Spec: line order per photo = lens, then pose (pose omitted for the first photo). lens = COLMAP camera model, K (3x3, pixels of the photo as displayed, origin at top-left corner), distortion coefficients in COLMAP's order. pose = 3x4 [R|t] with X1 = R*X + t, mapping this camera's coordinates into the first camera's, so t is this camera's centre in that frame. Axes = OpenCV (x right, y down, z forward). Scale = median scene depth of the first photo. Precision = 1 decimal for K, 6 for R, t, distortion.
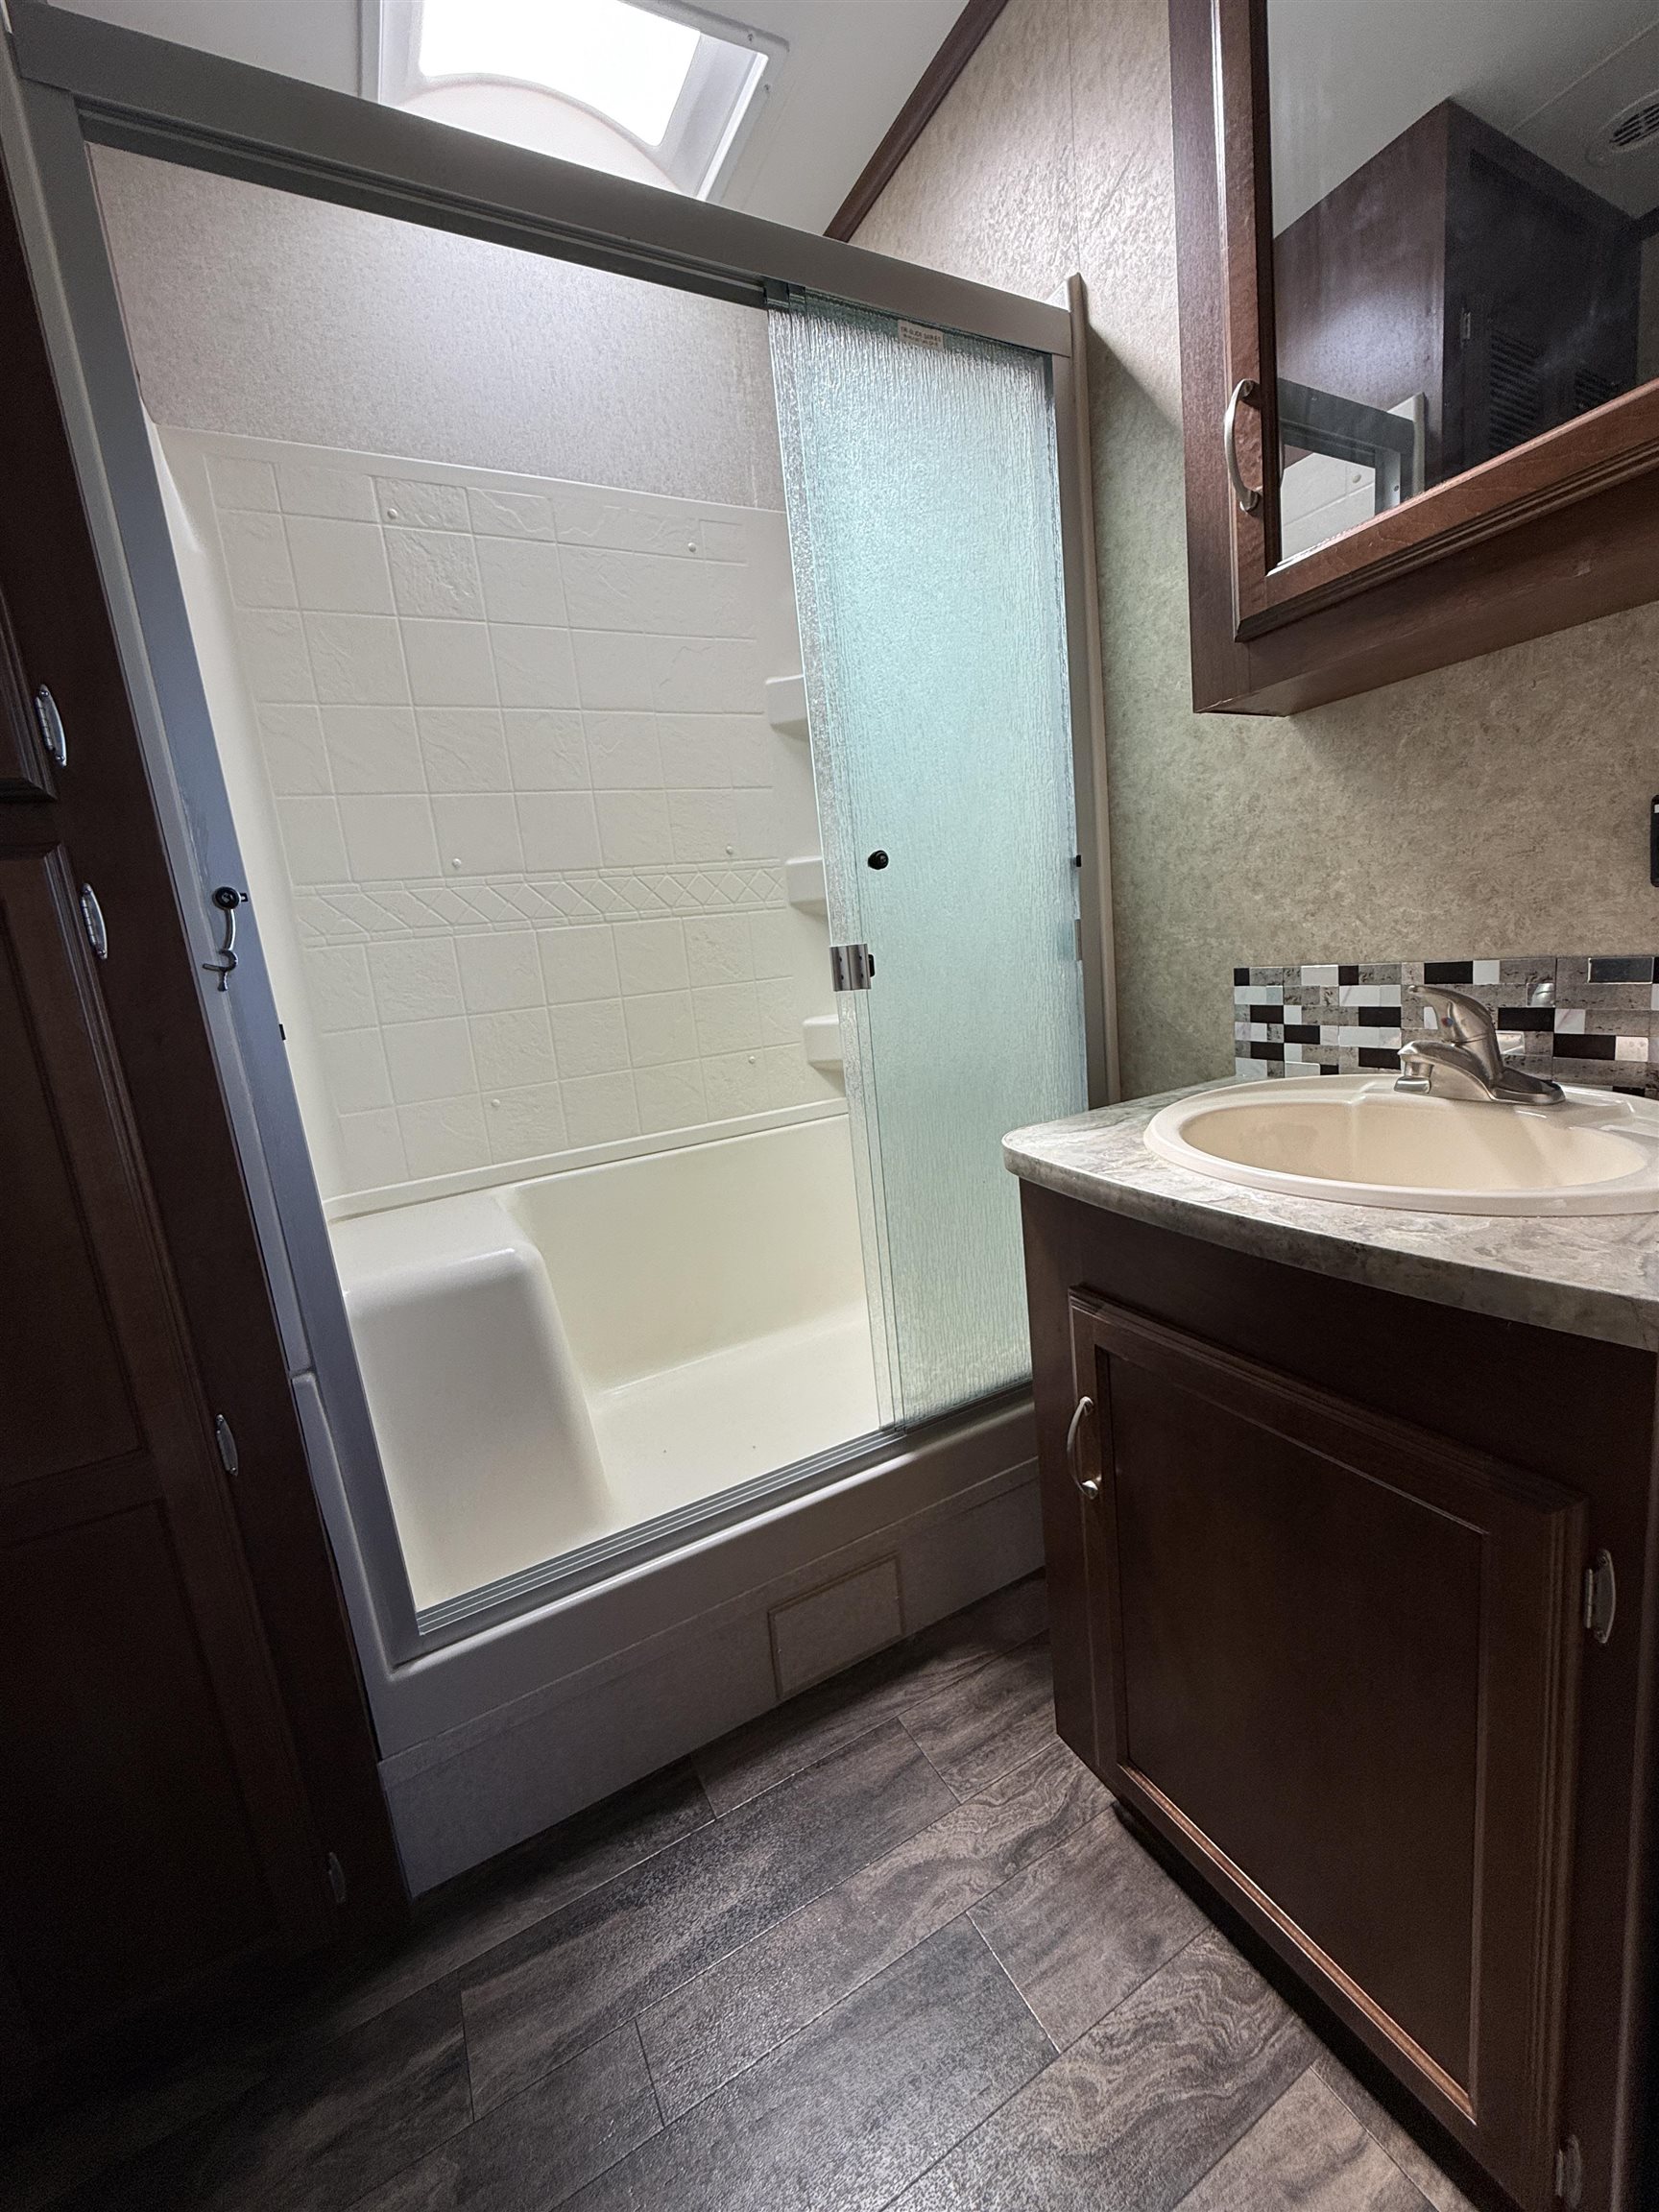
lens RADIAL K [[878.4, 0, 825.5], [0, 878.4, 1104.9], [0, 0, 1]] dist [0.000391, -0.000104]
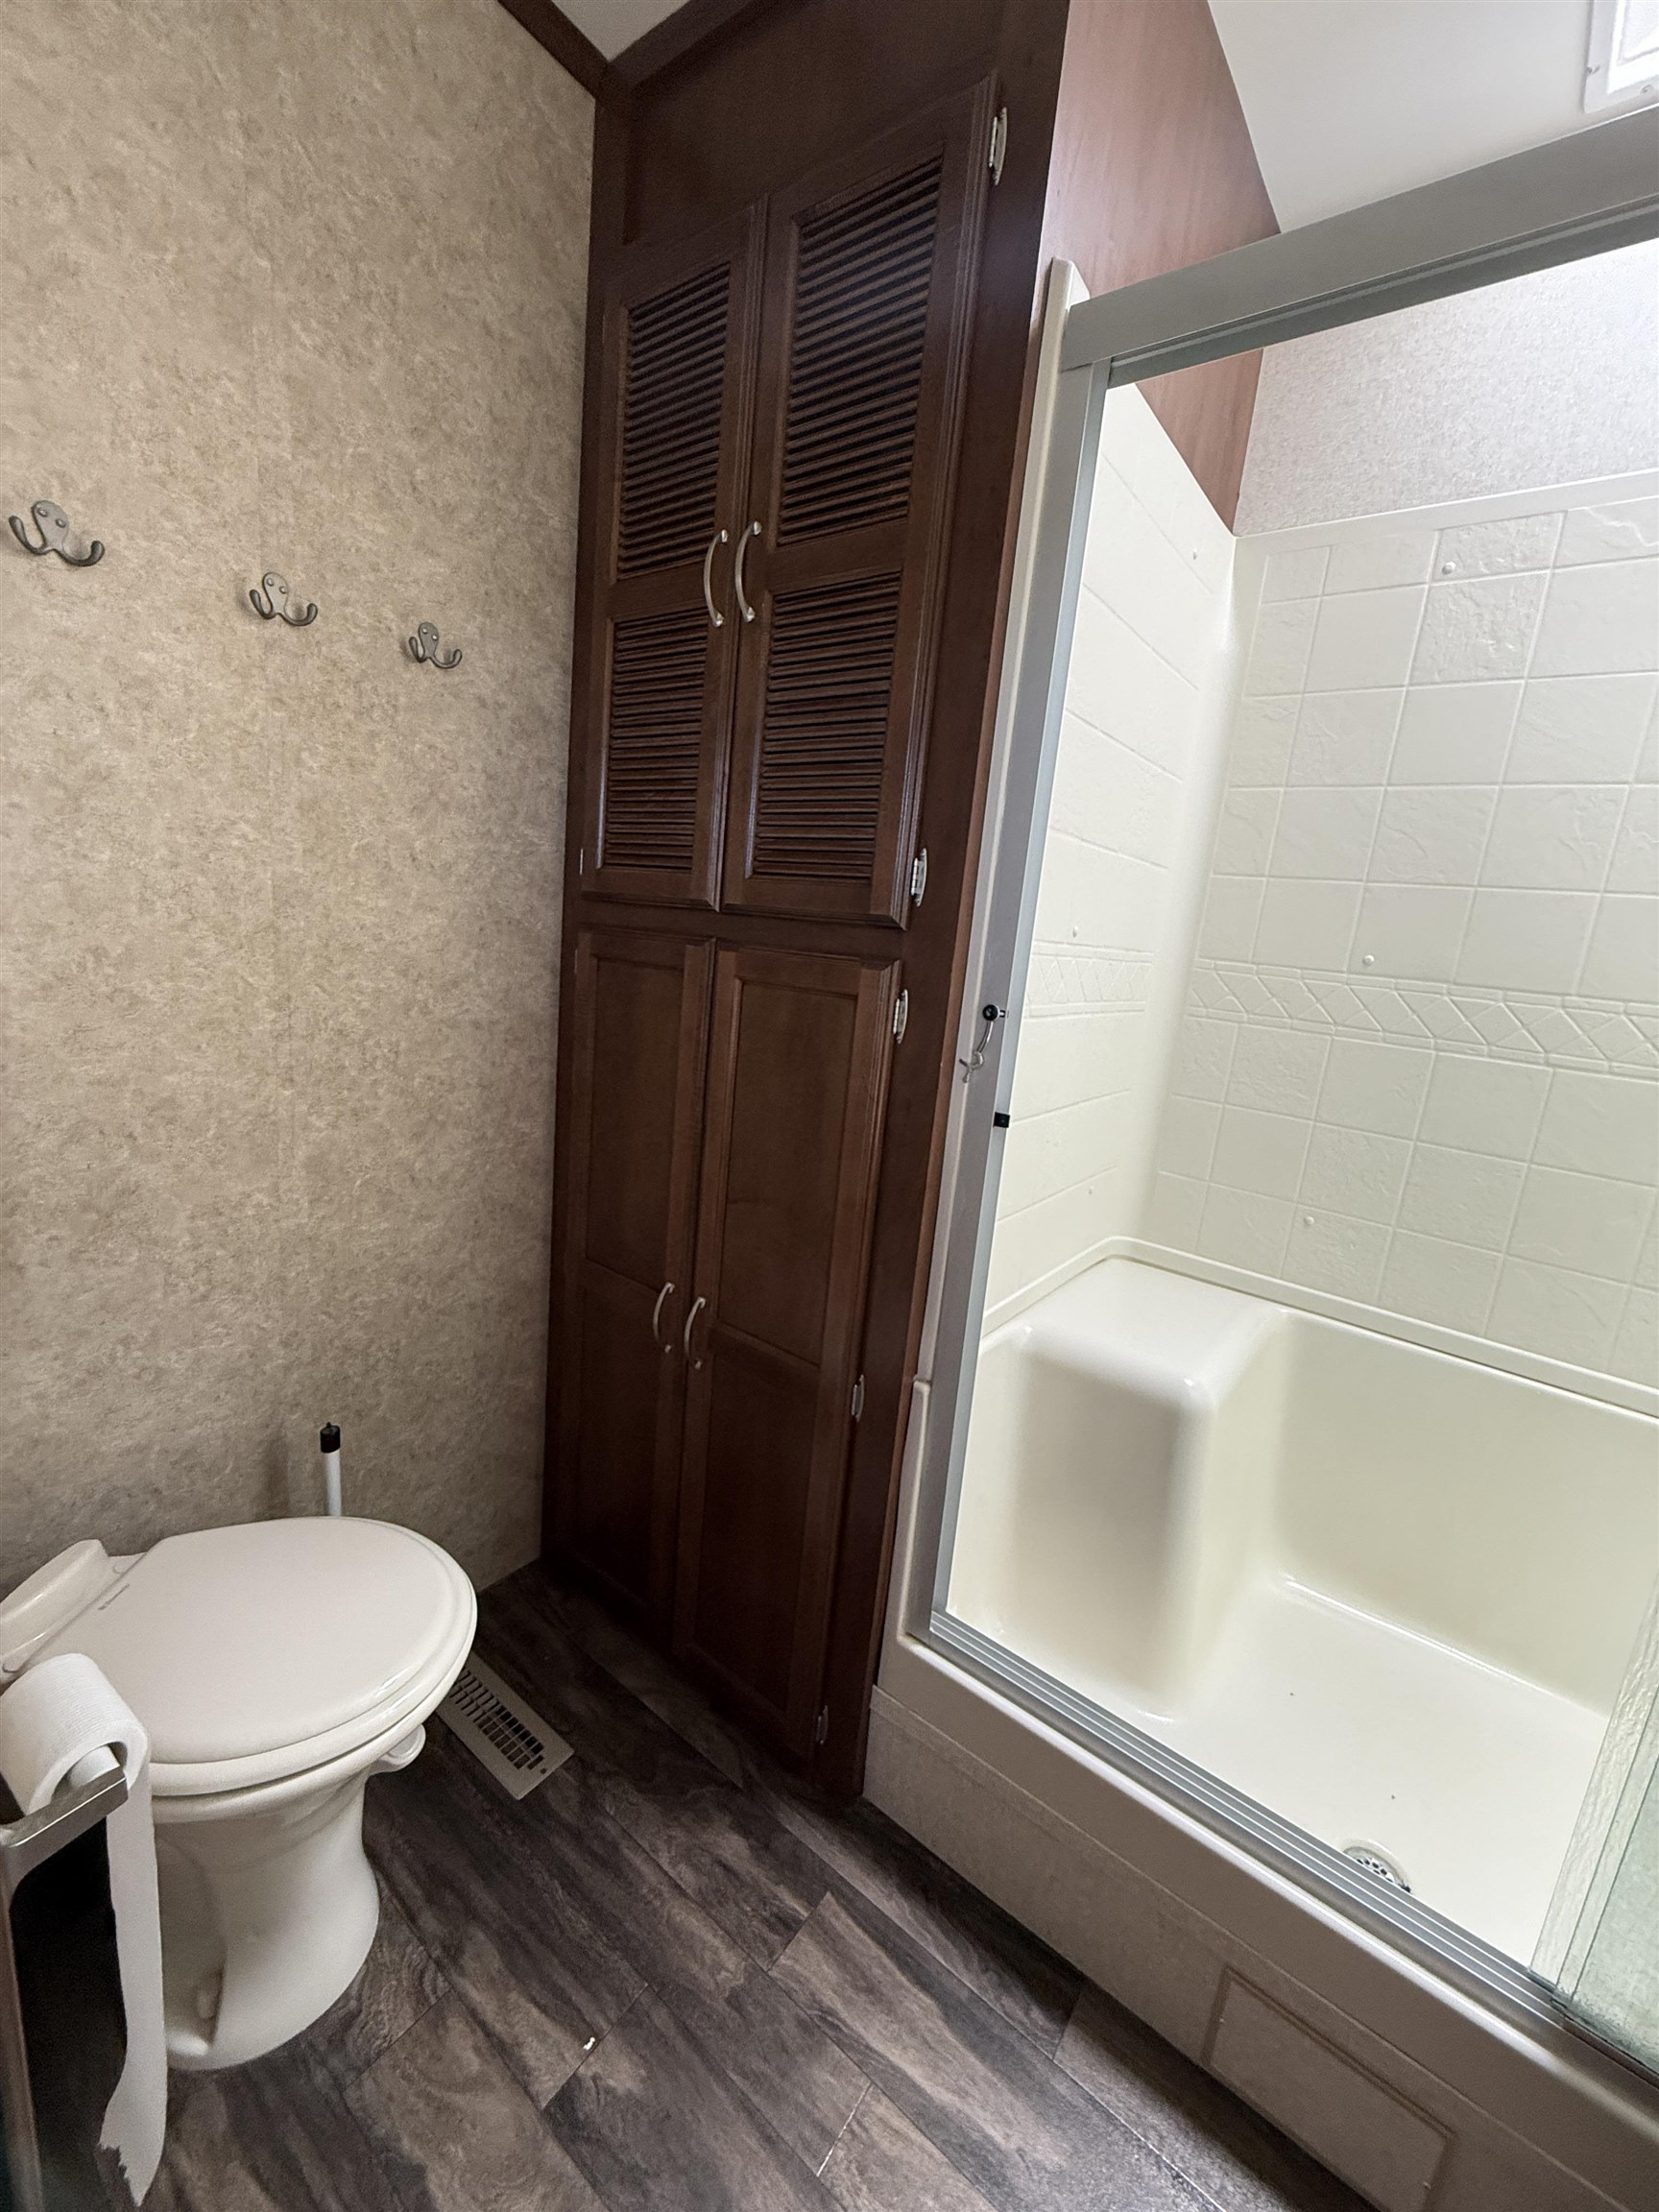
lens RADIAL K [[878.4, 0, 821.8], [0, 878.4, 1111.3], [0, 0, 1]] dist [0.000391, -0.000104]
pose [[0.409695, 0.329036, -0.850815, 0.250120], [-0.302163, 0.928980, 0.213763, -0.247512], [0.860725, 0.169507, 0.480020, 0.199764]]
